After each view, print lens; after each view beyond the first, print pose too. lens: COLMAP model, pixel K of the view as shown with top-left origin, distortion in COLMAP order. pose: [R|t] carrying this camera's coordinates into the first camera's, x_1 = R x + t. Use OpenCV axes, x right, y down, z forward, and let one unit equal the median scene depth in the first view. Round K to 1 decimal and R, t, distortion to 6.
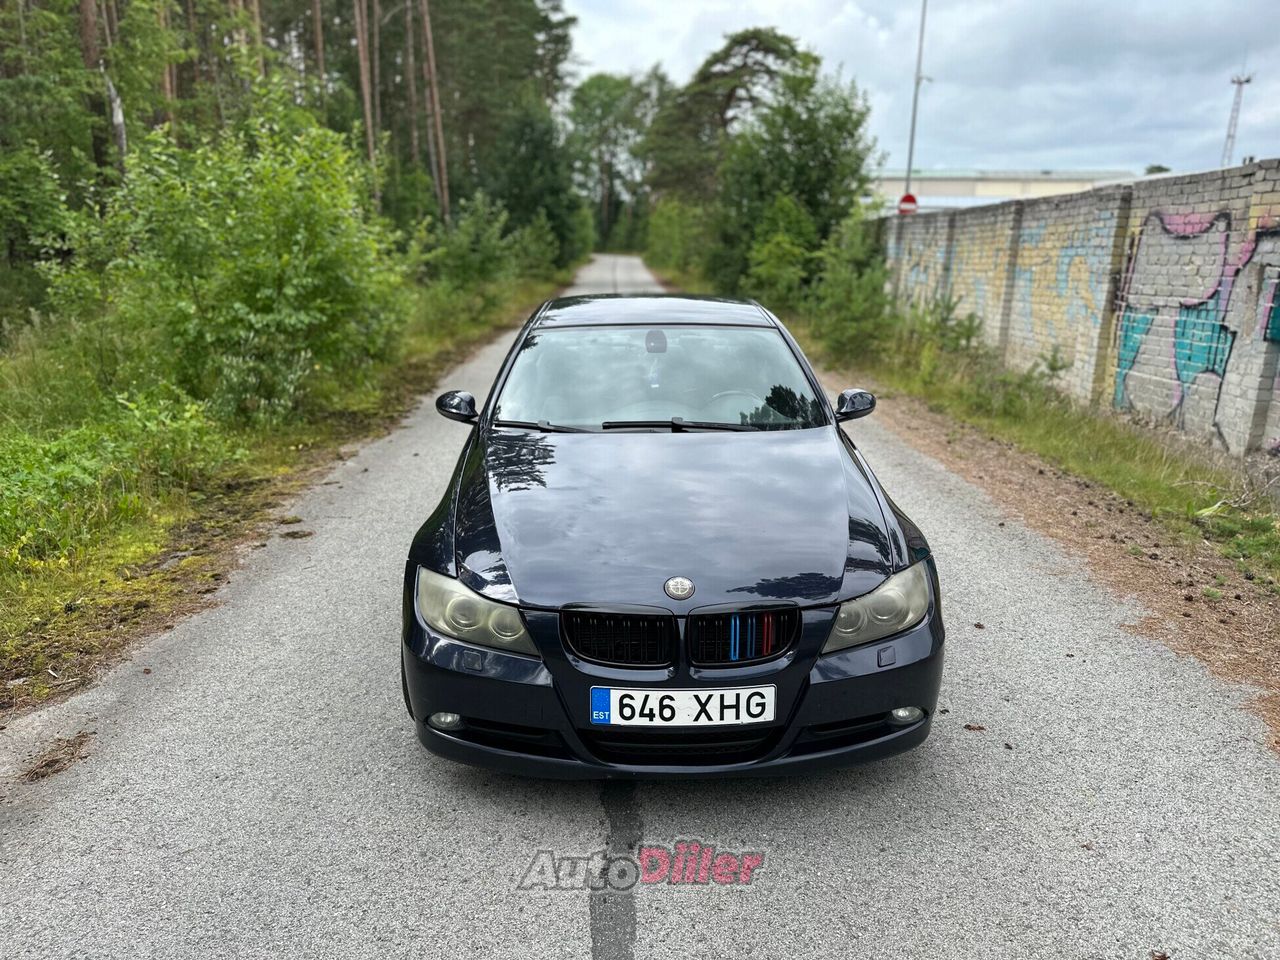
lens RADIAL K [[870.5, 0, 640.1], [0, 870.5, 475.8], [0, 0, 1]] dist [-0.004003, -0.005331]
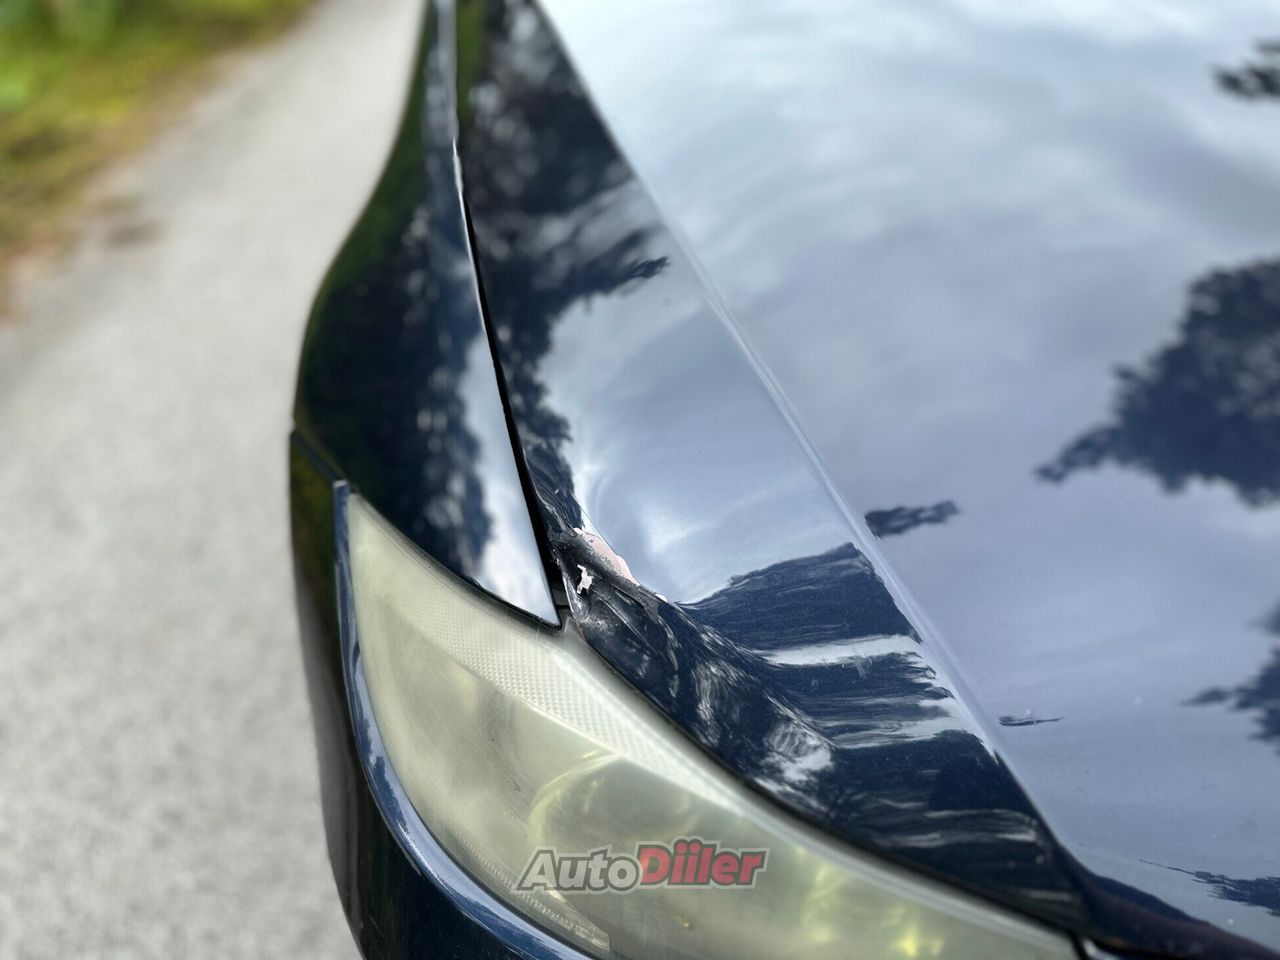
lens RADIAL K [[870.5, 0, 642.2], [0, 870.5, 480.9], [0, 0, 1]] dist [-0.004003, -0.005331]
pose [[0.997380, -0.068738, 0.022553, -0.097539], [0.054041, 0.915181, 0.399404, 0.009234], [-0.048094, -0.397139, 0.916498, 0.423233]]
